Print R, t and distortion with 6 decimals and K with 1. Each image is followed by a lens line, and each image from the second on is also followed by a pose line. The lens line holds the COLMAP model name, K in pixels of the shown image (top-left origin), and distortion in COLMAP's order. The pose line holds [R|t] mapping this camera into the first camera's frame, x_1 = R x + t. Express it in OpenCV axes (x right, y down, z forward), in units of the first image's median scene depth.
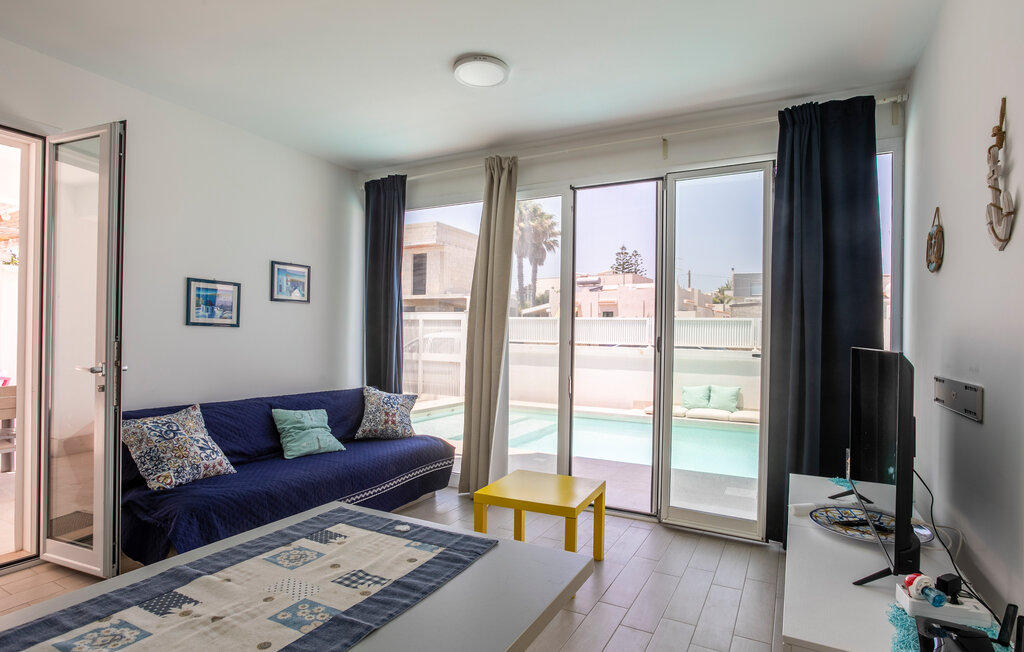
lens RADIAL K [[530.6, 0, 508.0], [0, 530.6, 333.9], [0, 0, 1]] dist [-0.030330, 0.007720]
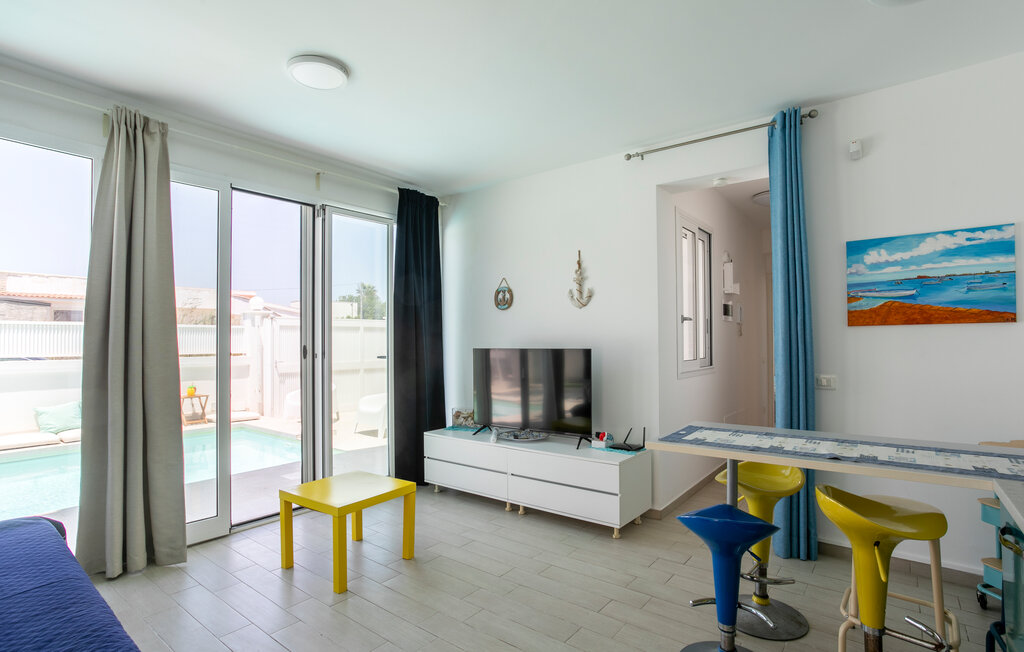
lens RADIAL K [[505.1, 0, 518.3], [0, 505.1, 332.8], [0, 0, 1]] dist [-0.048310, 0.025070]
pose [[0.161984, 0.000710, 0.986793, -0.685589], [0.007468, 0.999970, -0.001945, -0.015238], [-0.986765, 0.007684, 0.161974, 0.384982]]
